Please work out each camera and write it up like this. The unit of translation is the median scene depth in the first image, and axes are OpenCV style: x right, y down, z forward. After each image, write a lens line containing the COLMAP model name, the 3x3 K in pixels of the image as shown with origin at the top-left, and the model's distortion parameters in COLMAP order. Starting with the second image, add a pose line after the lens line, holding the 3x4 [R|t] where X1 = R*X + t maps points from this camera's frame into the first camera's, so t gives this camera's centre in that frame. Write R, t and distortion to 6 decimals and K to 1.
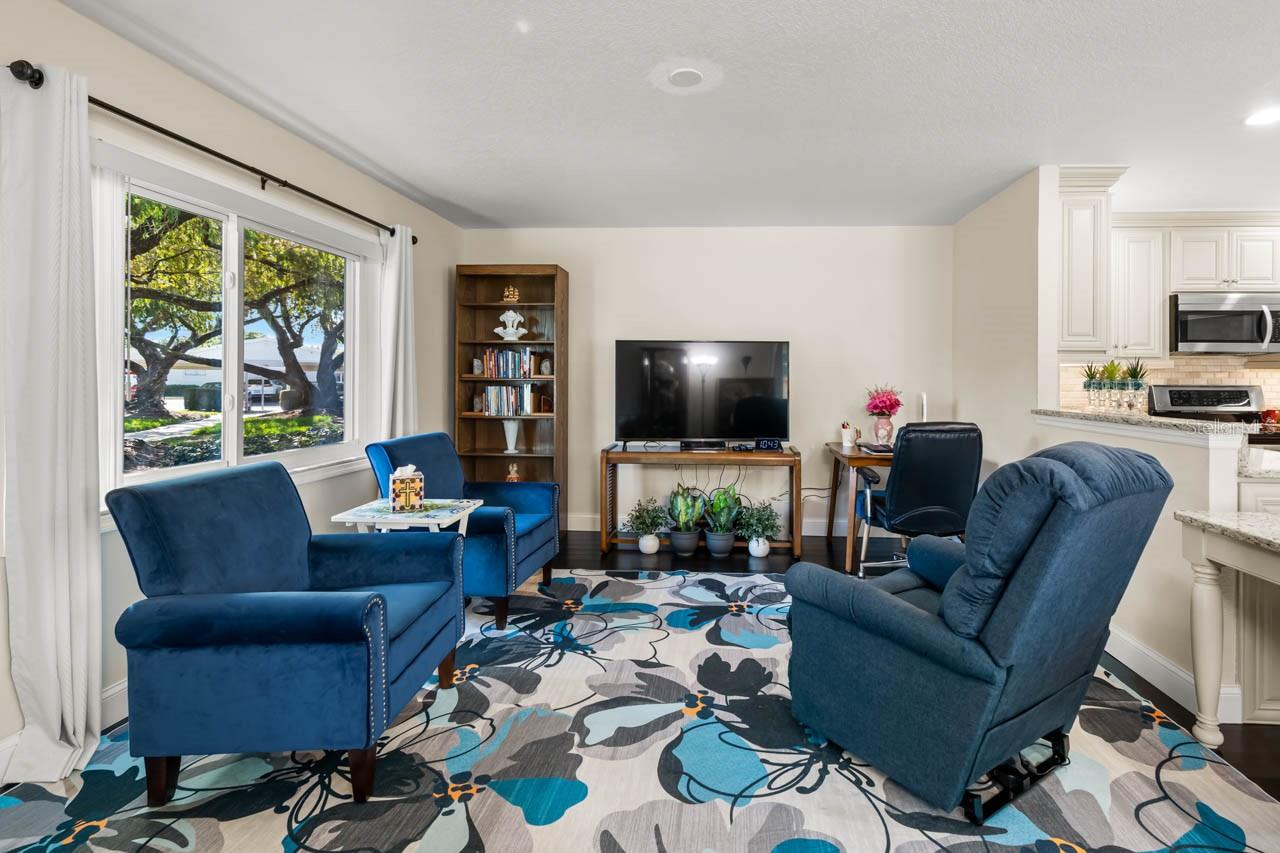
lens RADIAL K [[594.0, 0, 694.0], [0, 594.0, 377.9], [0, 0, 1]] dist [0.000837, -0.000401]
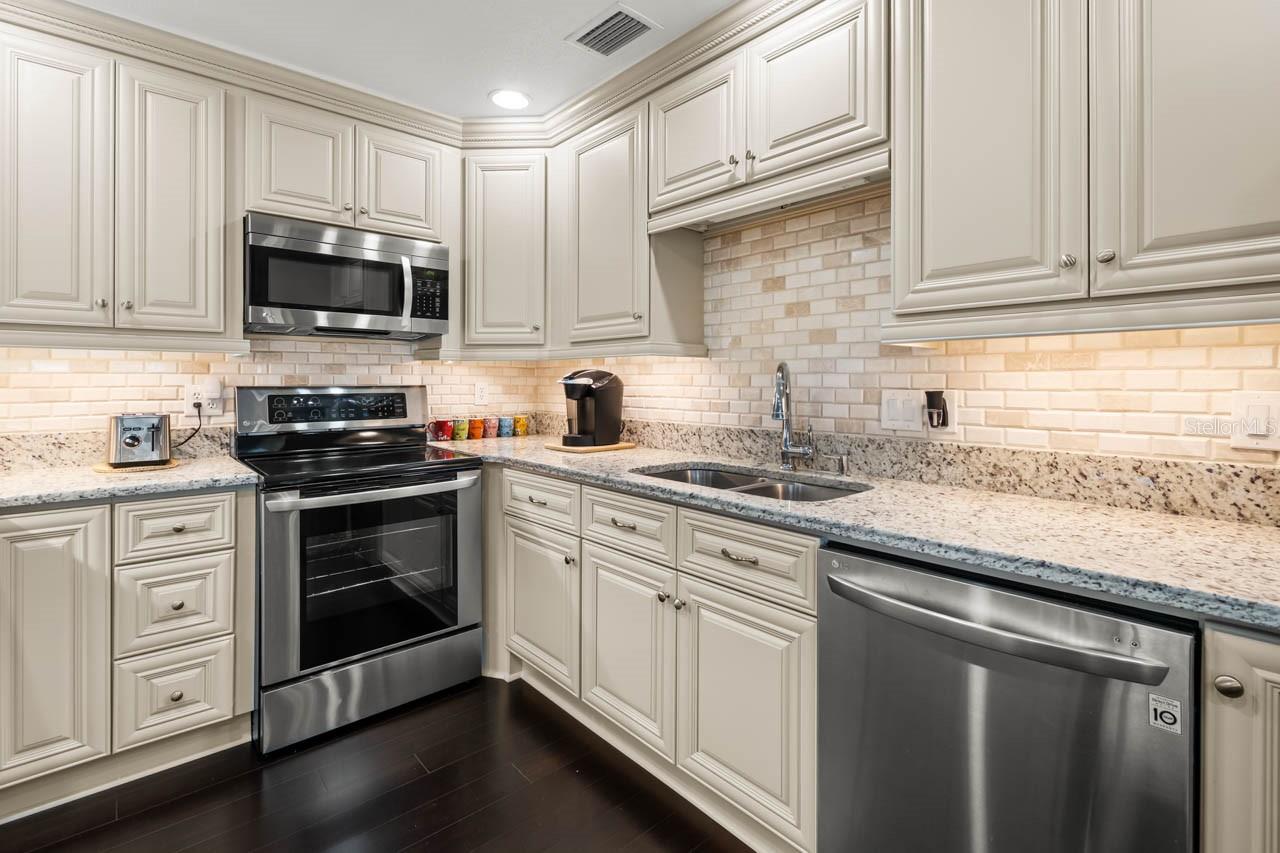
lens RADIAL K [[591.2, 0, 636.3], [0, 591.2, 383.2], [0, 0, 1]] dist [0.001091, -0.001389]
pose [[0.707640, -0.007089, 0.706537, 1.005481], [0.003231, 0.999972, 0.006797, 0.010347], [-0.706566, -0.002527, 0.707643, 0.568198]]
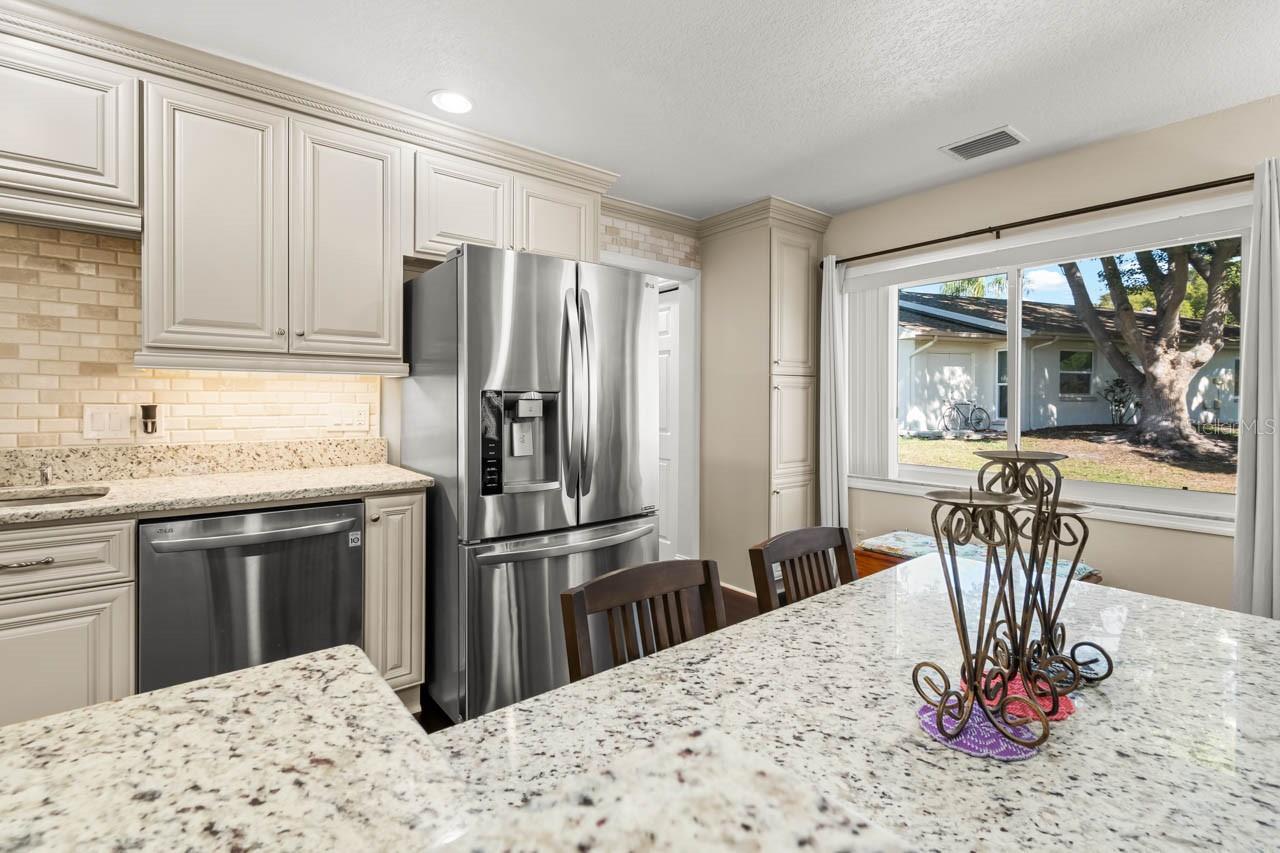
lens RADIAL K [[584.4, 0, 645.1], [0, 584.4, 404.1], [0, 0, 1]] dist [0.002269, -0.002284]
pose [[-0.676065, -0.015940, 0.736669, 0.644416], [-0.010980, 0.999873, 0.011559, 0.006146], [-0.736760, -0.000275, -0.676154, 0.817324]]
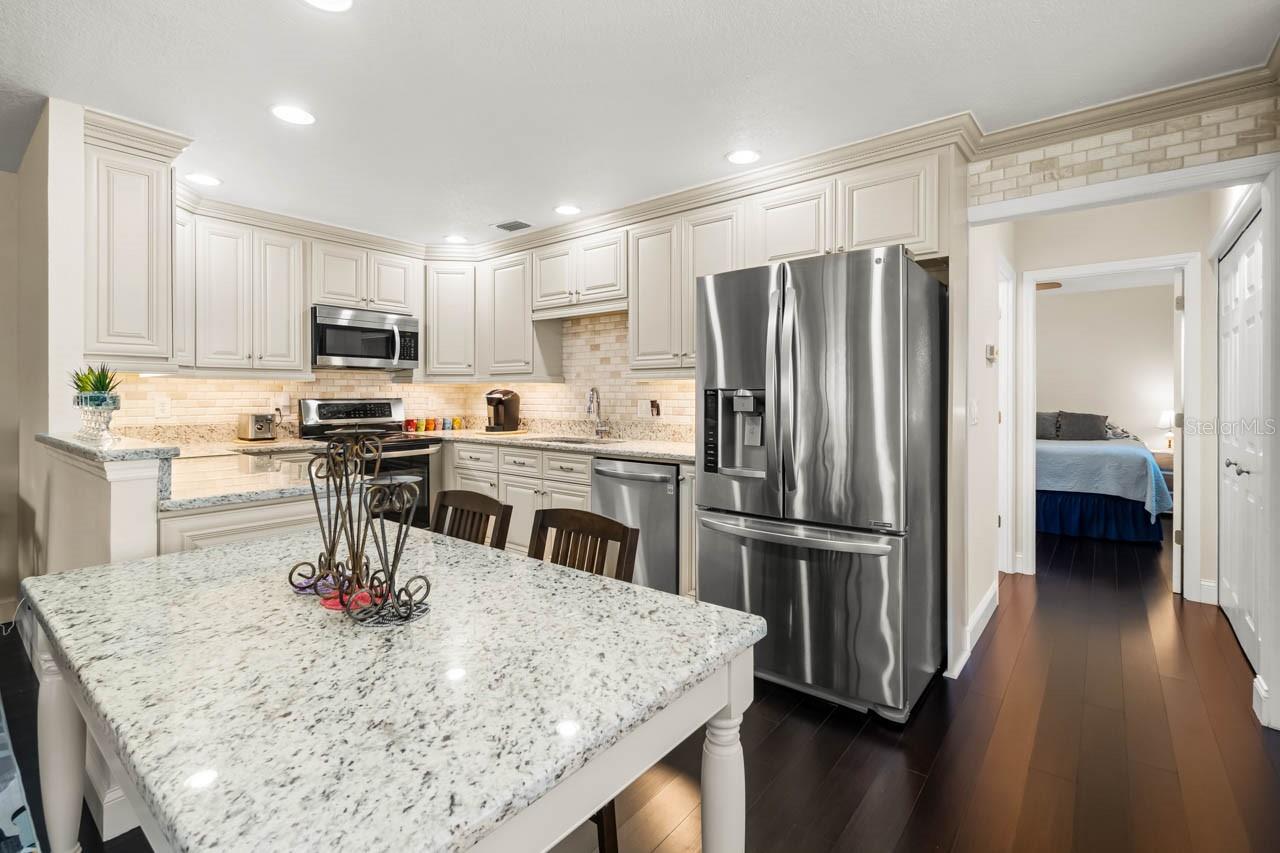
lens RADIAL K [[582.5, 0, 631.1], [0, 582.5, 398.8], [0, 0, 1]] dist [0.000509, -0.000049]
pose [[0.589603, -0.010528, 0.807624, 0.497759], [0.002438, 0.999934, 0.011255, 0.004092], [-0.807689, -0.004667, 0.589590, 0.009679]]
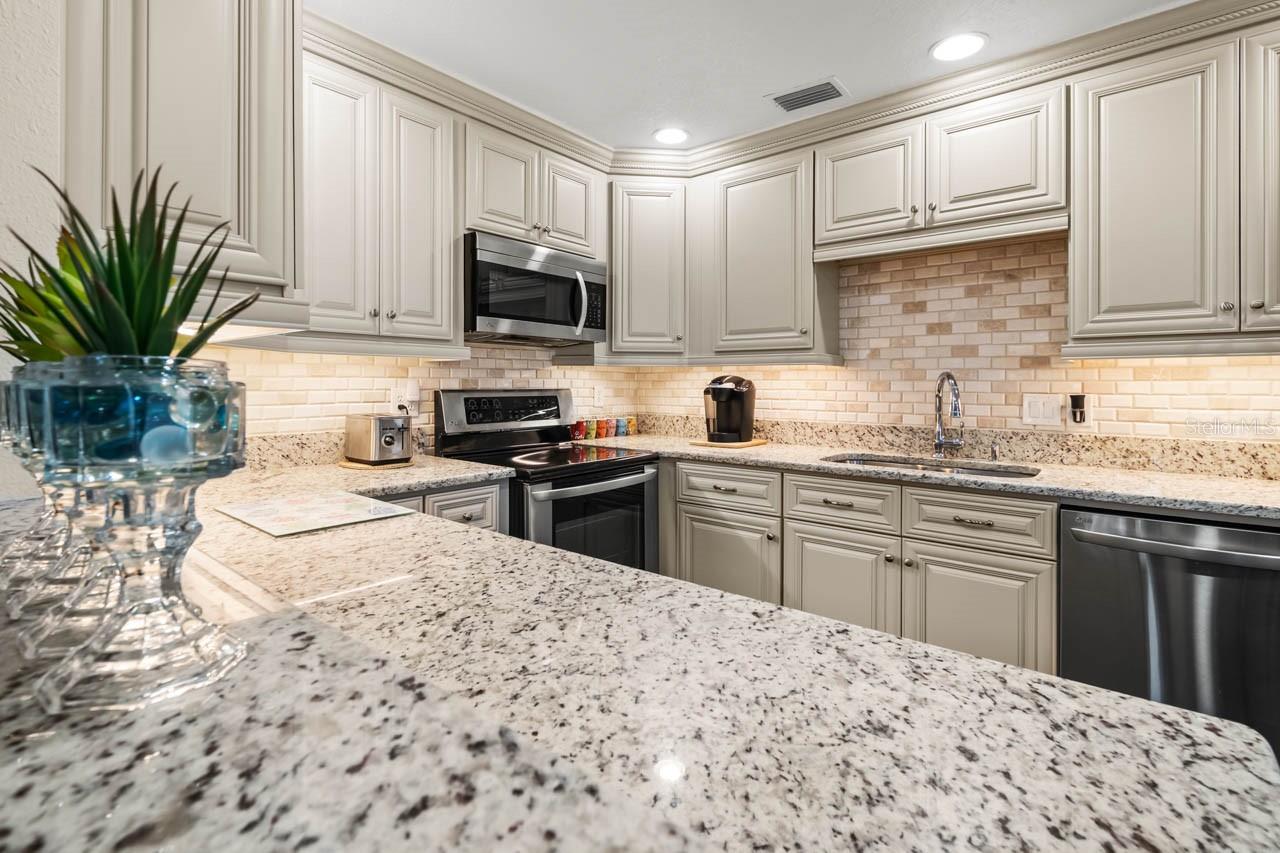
lens RADIAL K [[591.2, 0, 636.3], [0, 591.2, 383.2], [0, 0, 1]] dist [0.001091, -0.001389]
pose [[0.591779, -0.001187, 0.806100, 0.652586], [-0.001575, 0.999995, 0.002629, 0.006430], [-0.806099, -0.002826, 0.591774, 0.786256]]
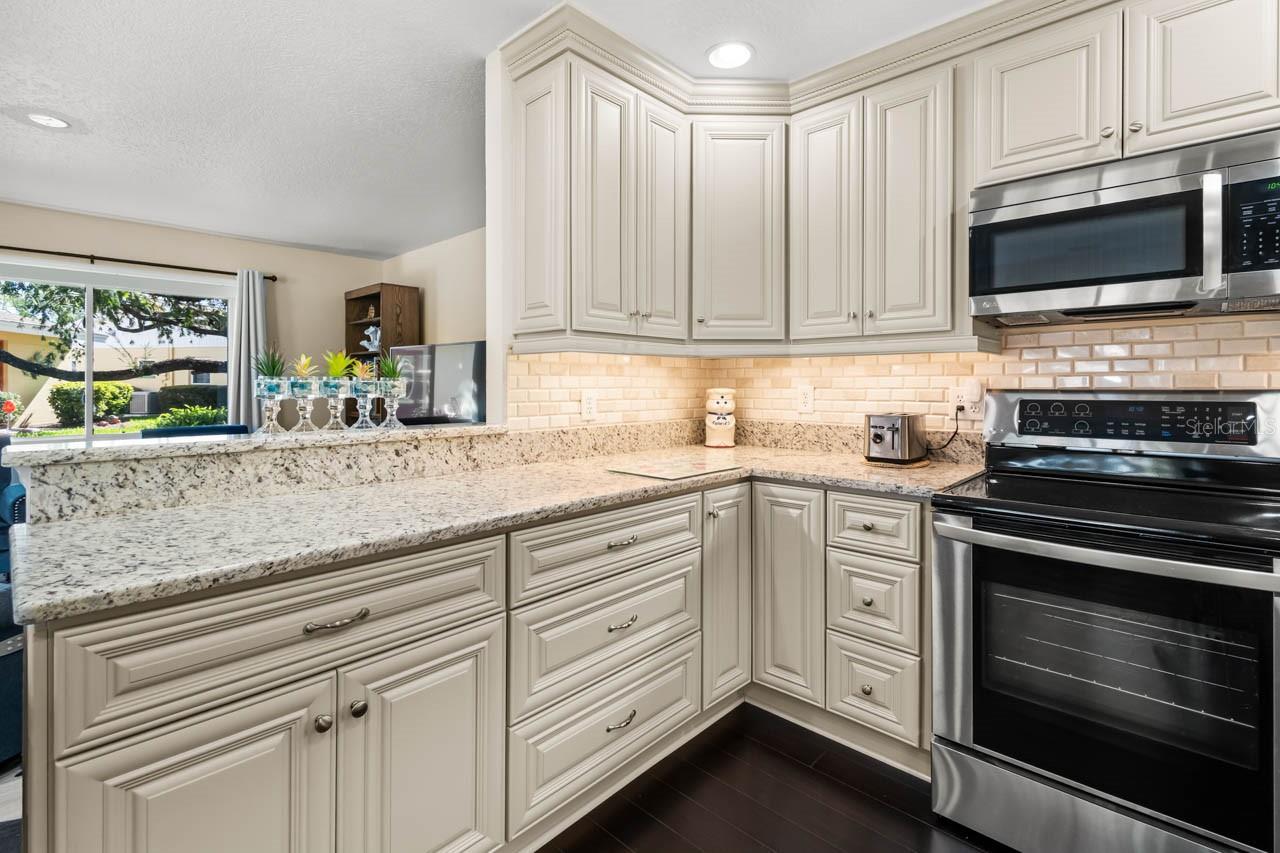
lens RADIAL K [[591.2, 0, 636.3], [0, 591.2, 383.2], [0, 0, 1]] dist [0.001091, -0.001389]
pose [[0.764073, -0.007166, -0.645090, 1.335538], [0.005537, 0.999974, -0.004550, 0.012625], [0.645106, -0.000096, 0.764093, 0.704381]]
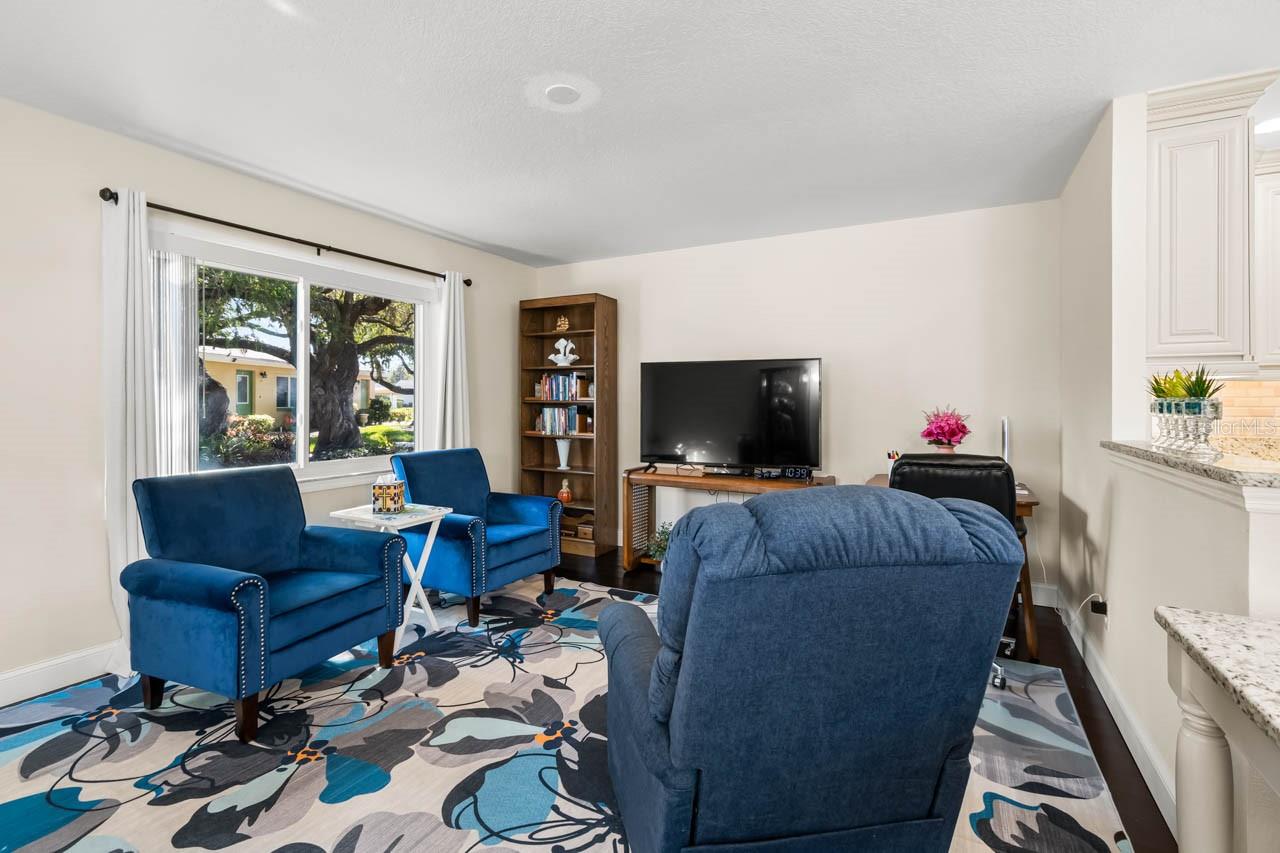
lens RADIAL K [[577.2, 0, 636.1], [0, 577.2, 399.5], [0, 0, 1]] dist [0.001237, -0.000930]
pose [[0.905862, -0.004960, -0.423545, 0.417038], [0.004276, 0.999988, -0.002567, 0.003089], [0.423552, 0.000514, 0.905872, 0.153881]]
